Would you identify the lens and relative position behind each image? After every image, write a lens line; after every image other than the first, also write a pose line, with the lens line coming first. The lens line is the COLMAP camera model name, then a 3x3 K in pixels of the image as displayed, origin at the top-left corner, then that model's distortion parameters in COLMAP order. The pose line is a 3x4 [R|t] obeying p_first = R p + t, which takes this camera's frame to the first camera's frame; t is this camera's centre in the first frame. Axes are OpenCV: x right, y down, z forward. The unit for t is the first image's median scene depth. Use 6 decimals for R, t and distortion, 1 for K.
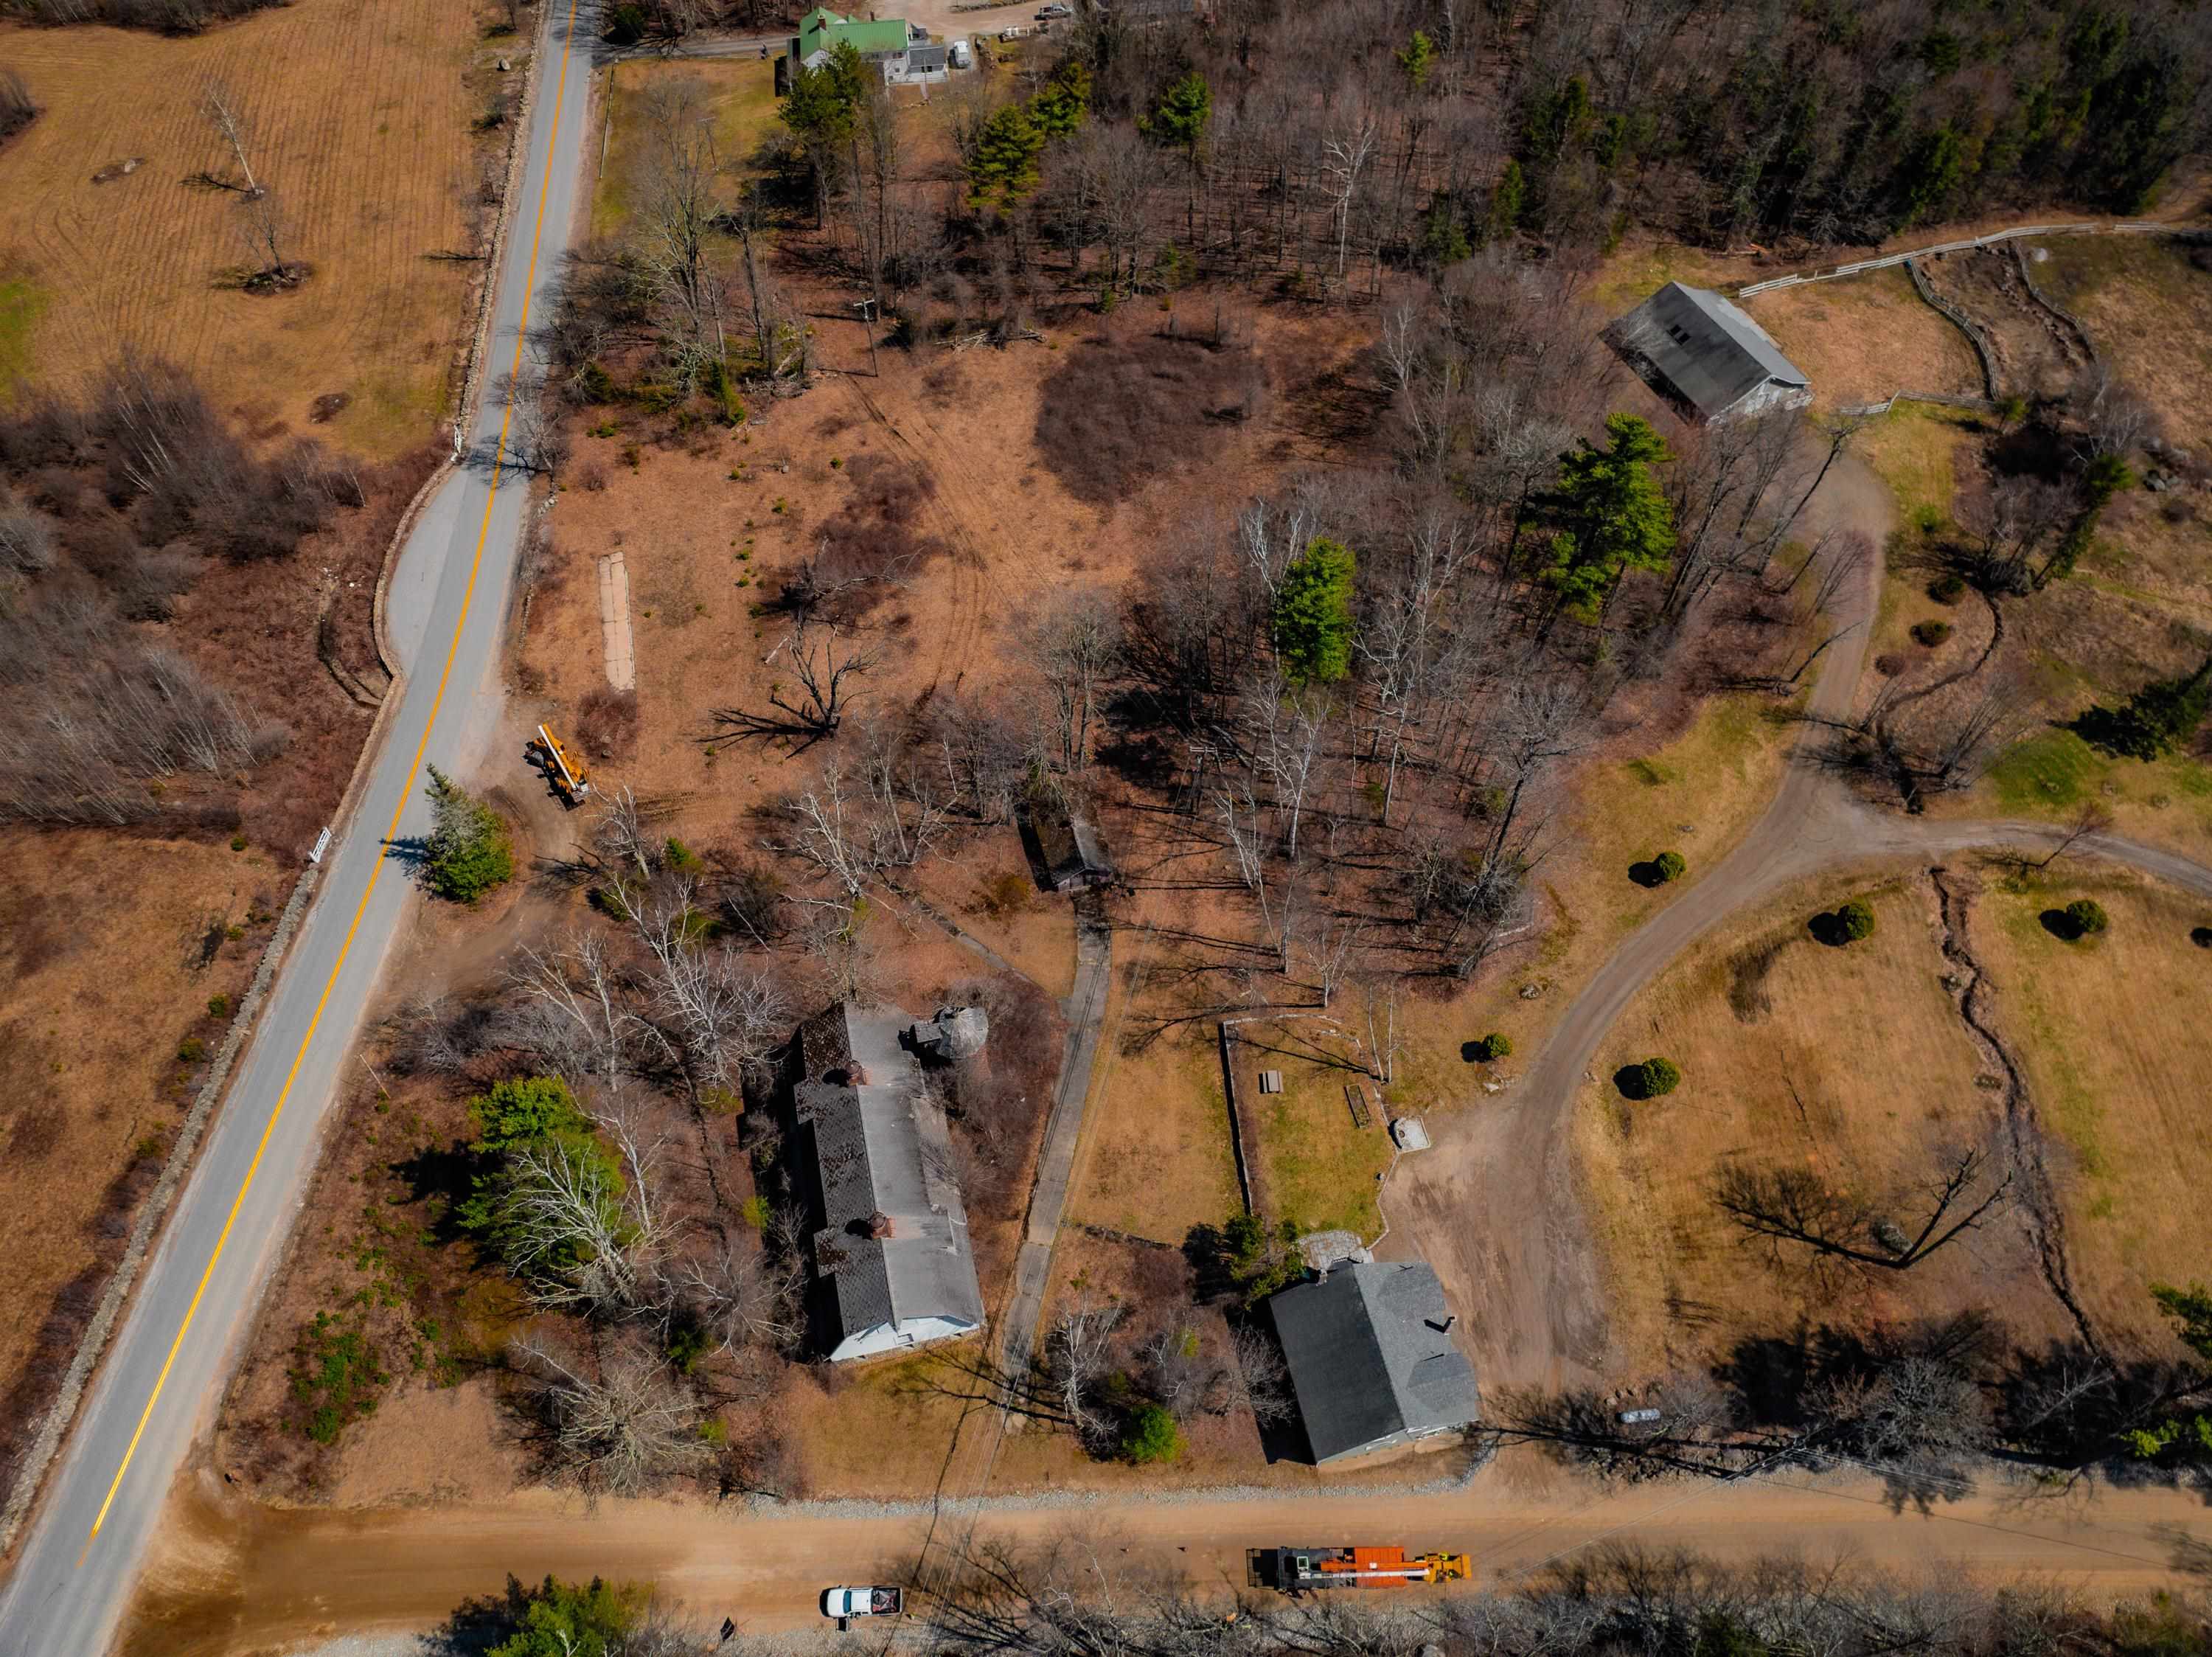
lens RADIAL K [[1559.9, 0, 1106.0], [0, 1559.9, 828.5], [0, 0, 1]] dist [-0.046594, 0.012347]
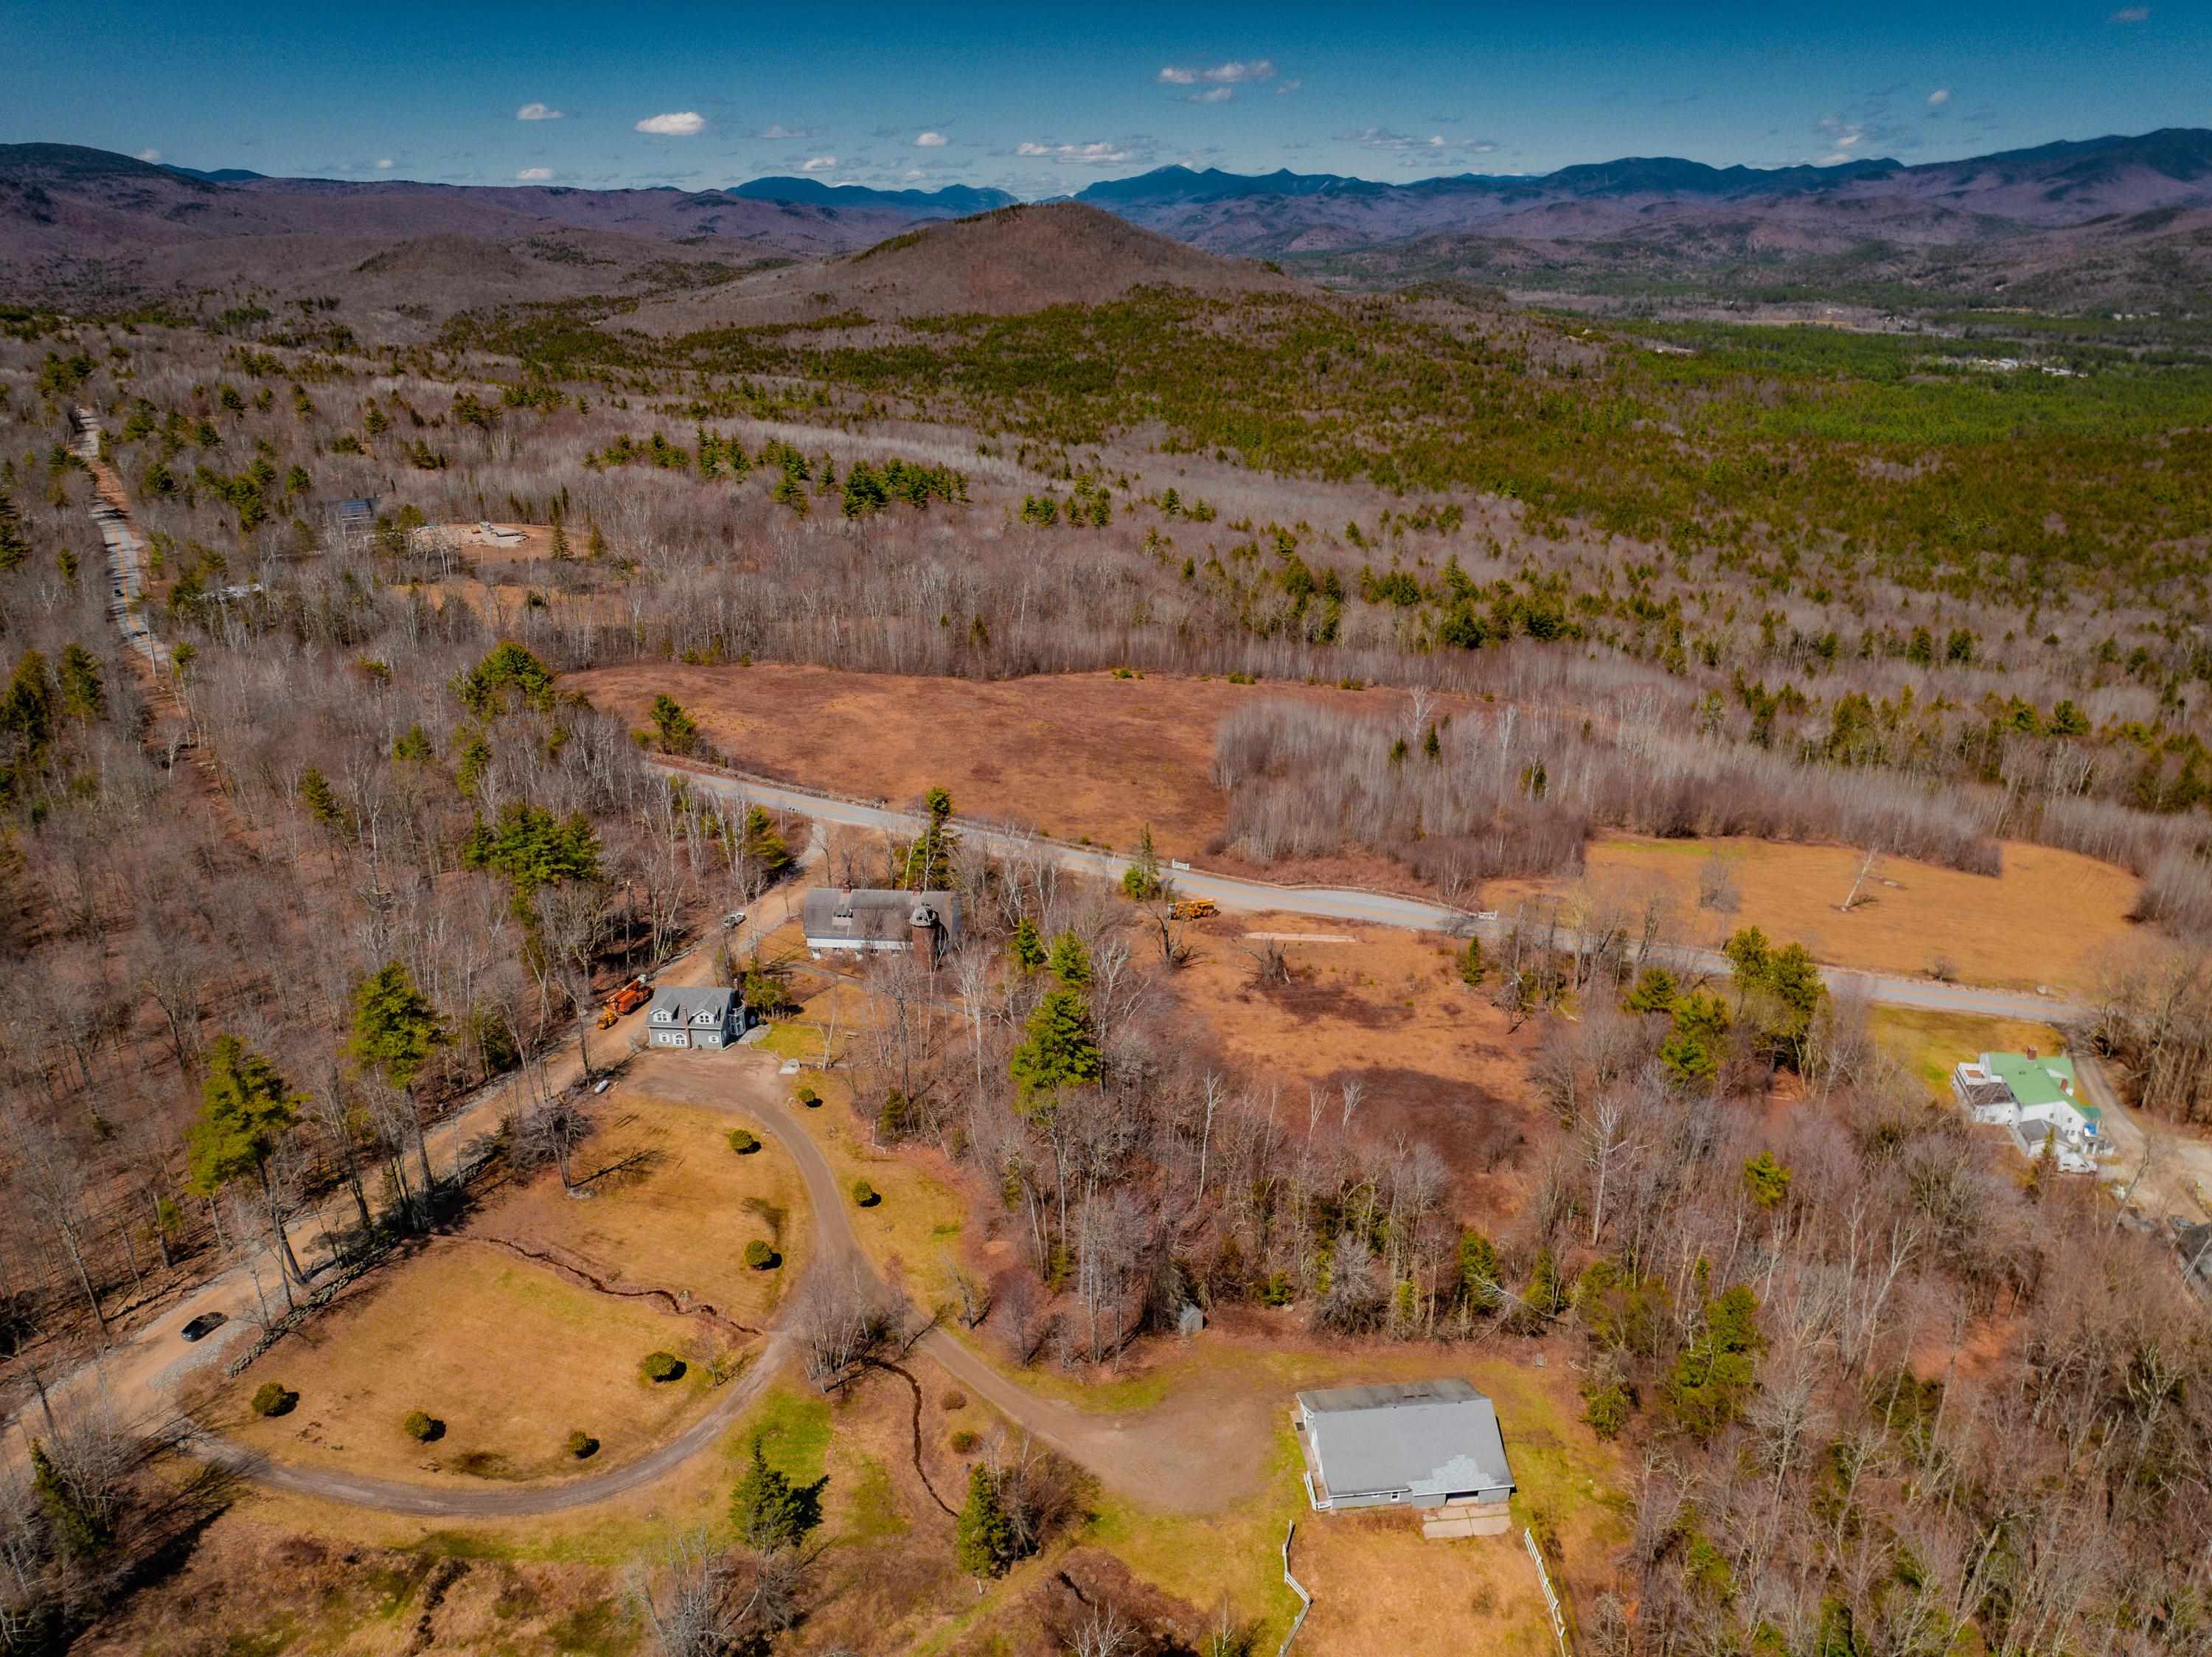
lens RADIAL K [[1559.9, 0, 1106.0], [0, 1559.9, 828.5], [0, 0, 1]] dist [-0.046594, 0.012347]
pose [[-0.323777, 0.350140, -0.878960, 1.444417], [-0.779613, 0.427632, 0.457531, -0.954581], [0.536071, 0.833386, 0.134516, 0.667149]]
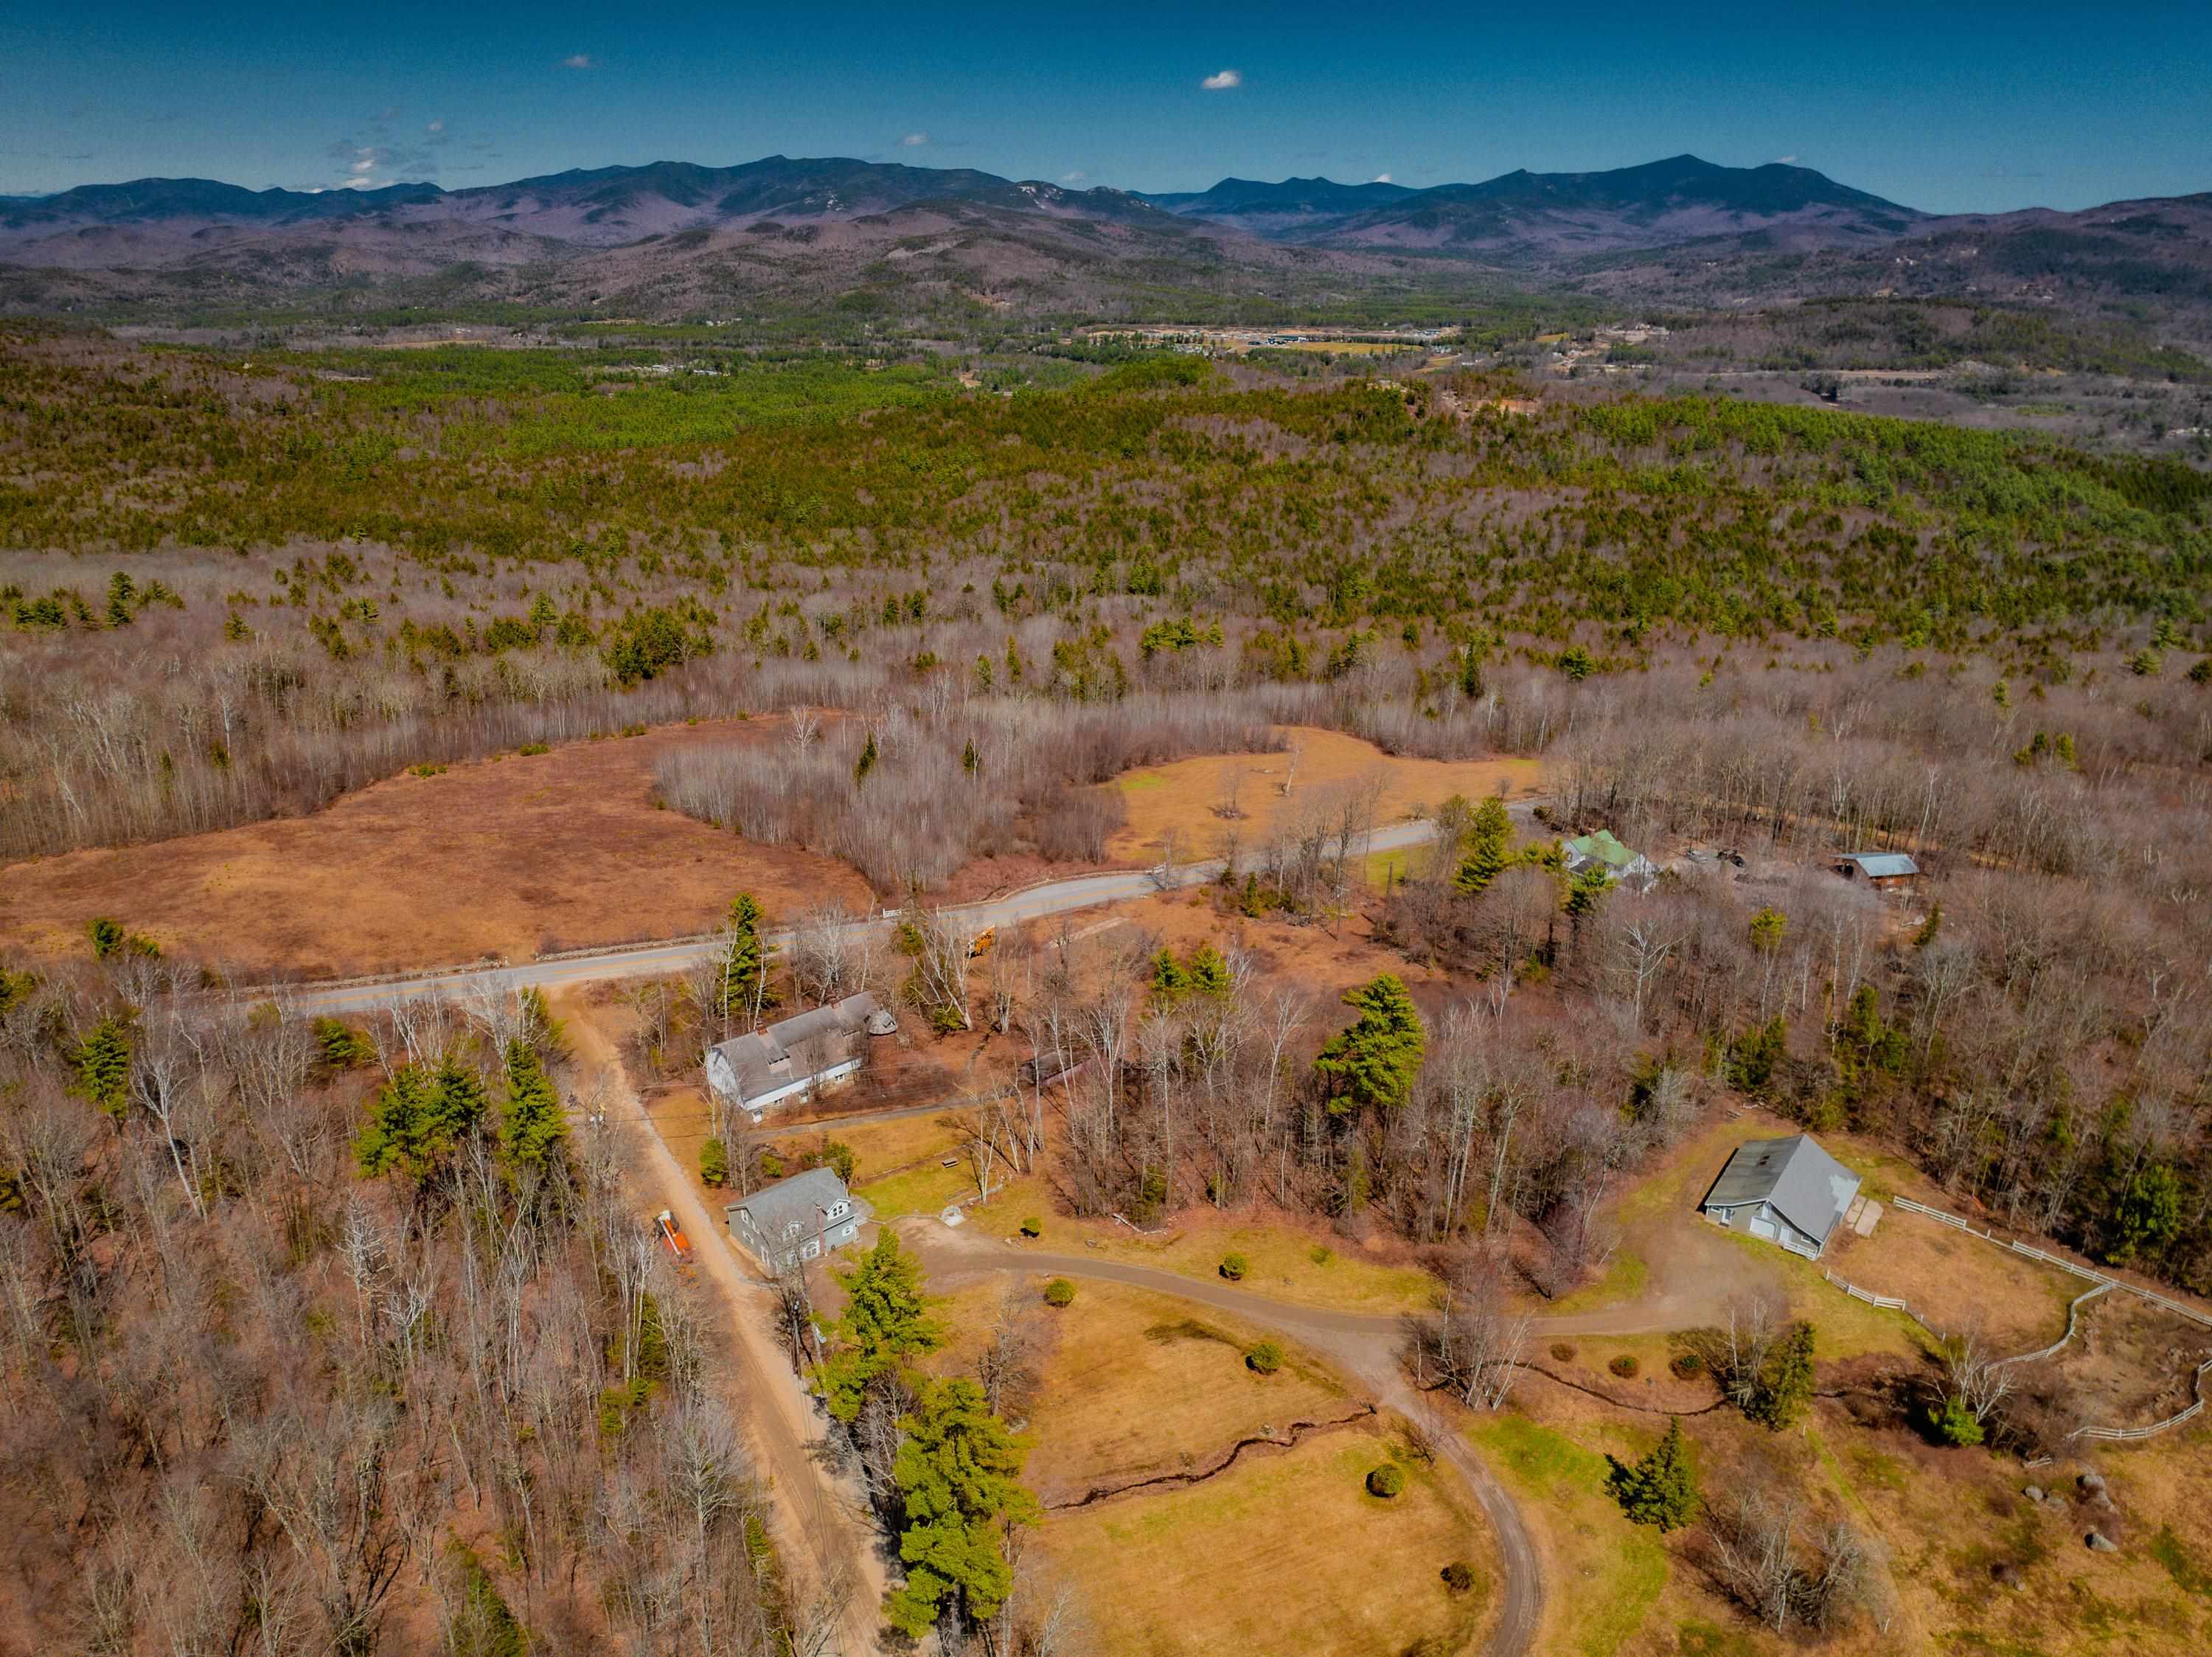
lens RADIAL K [[1559.9, 0, 1106.0], [0, 1559.9, 828.5], [0, 0, 1]] dist [-0.046594, 0.012347]
pose [[0.482842, 0.314374, -0.817332, 1.296247], [-0.729156, 0.661215, -0.176425, 0.093498], [0.484969, 0.681148, 0.548490, -0.028655]]
